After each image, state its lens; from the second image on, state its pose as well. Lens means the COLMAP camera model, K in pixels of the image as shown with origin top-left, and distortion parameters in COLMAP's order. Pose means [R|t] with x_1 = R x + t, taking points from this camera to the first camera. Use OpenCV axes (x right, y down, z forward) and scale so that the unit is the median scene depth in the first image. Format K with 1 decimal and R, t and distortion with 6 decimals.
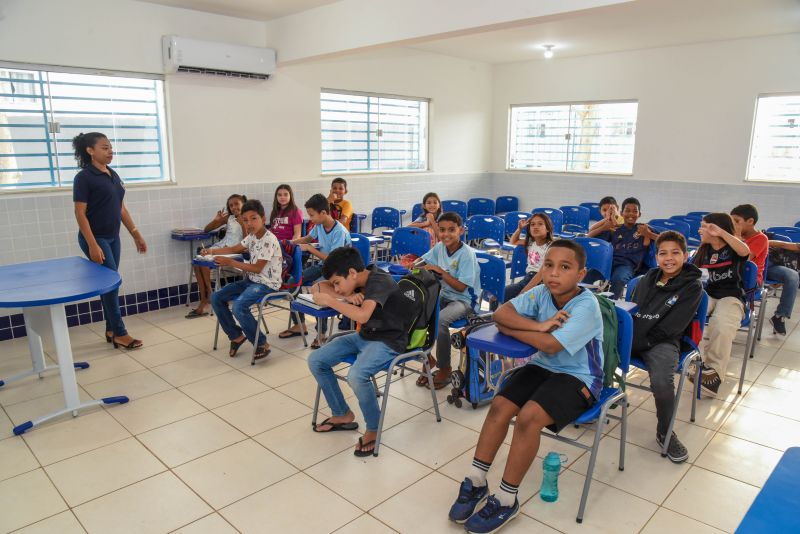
lens RADIAL K [[564.0, 0, 395.6], [0, 564.0, 282.5], [0, 0, 1]] dist [-0.071123, 0.000803]
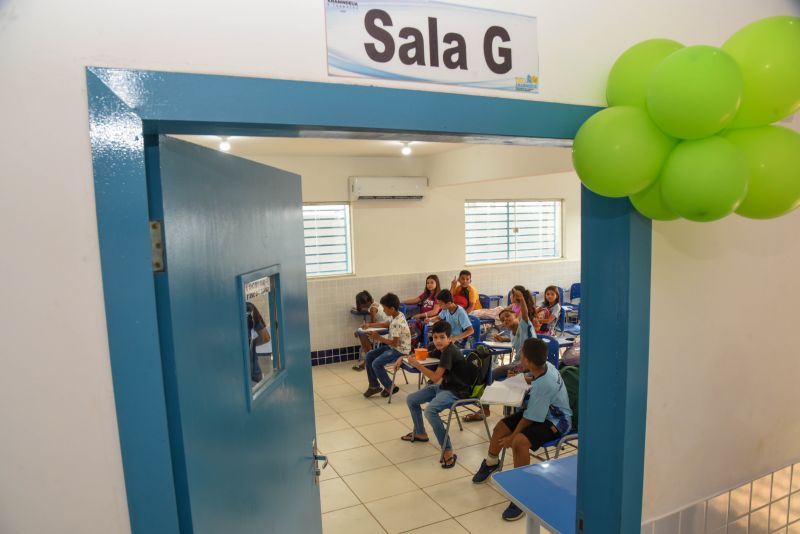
lens RADIAL K [[564.0, 0, 395.6], [0, 564.0, 282.5], [0, 0, 1]] dist [-0.071123, 0.000803]
pose [[0.937814, 0.012015, -0.346929, 0.213789], [-0.049844, 0.993706, -0.100324, -0.018645], [0.343540, 0.111377, 0.932510, -0.326764]]
